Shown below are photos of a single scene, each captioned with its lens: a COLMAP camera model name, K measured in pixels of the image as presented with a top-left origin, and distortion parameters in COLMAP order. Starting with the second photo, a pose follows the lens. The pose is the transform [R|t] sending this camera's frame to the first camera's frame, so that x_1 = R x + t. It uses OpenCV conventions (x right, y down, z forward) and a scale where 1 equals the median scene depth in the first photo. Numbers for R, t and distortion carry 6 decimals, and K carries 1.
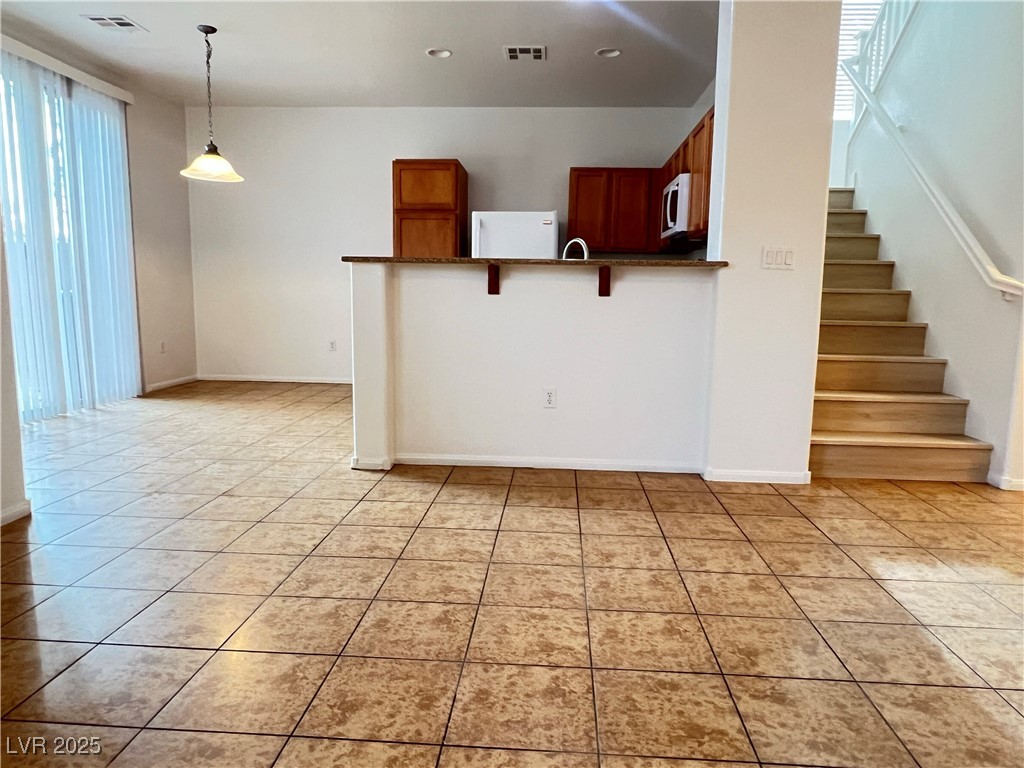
lens RADIAL K [[684.0, 0, 513.8], [0, 684.0, 388.5], [0, 0, 1]] dist [-0.000282, -0.004959]
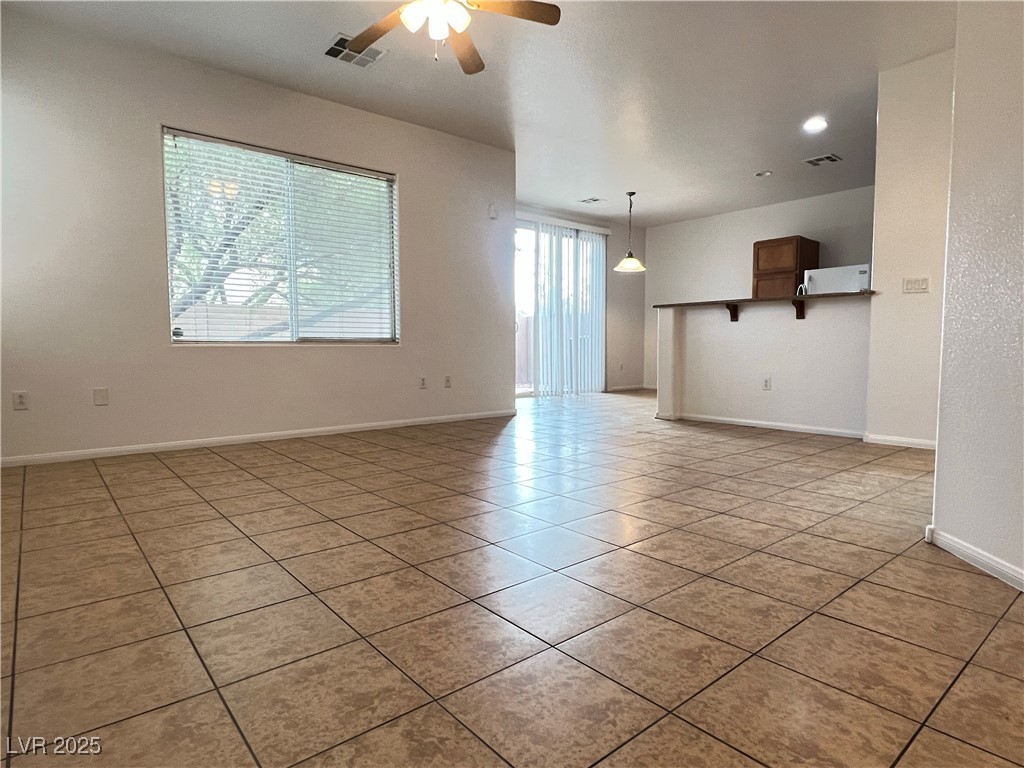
lens RADIAL K [[578.7, 0, 510.4], [0, 578.7, 384.3], [0, 0, 1]] dist [-0.001474, 0.000516]
pose [[0.690717, 0.028921, -0.722547, 0.643367], [-0.088054, 0.995128, -0.044344, 0.133566], [0.717744, 0.094252, 0.689898, -0.389440]]
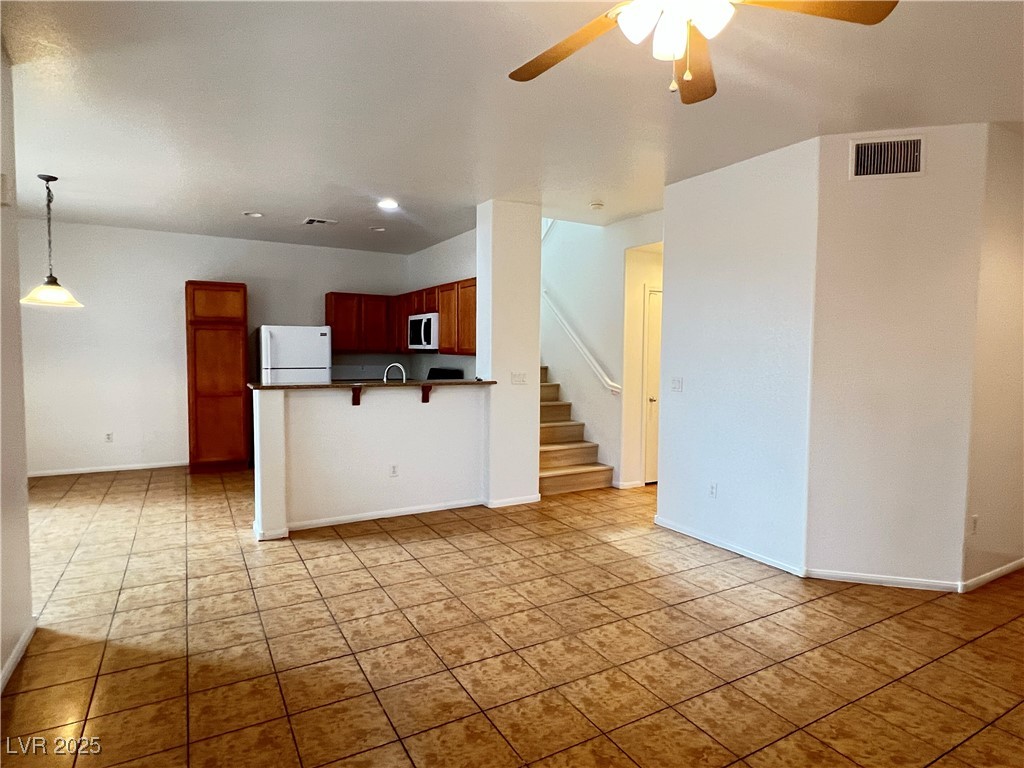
lens RADIAL K [[578.7, 0, 510.7], [0, 578.7, 385.3], [0, 0, 1]] dist [-0.001474, 0.000516]
pose [[0.834643, -0.041850, 0.549199, -0.449744], [0.080501, 0.995671, -0.046469, -0.097425], [-0.544876, 0.082996, 0.834399, -0.248656]]
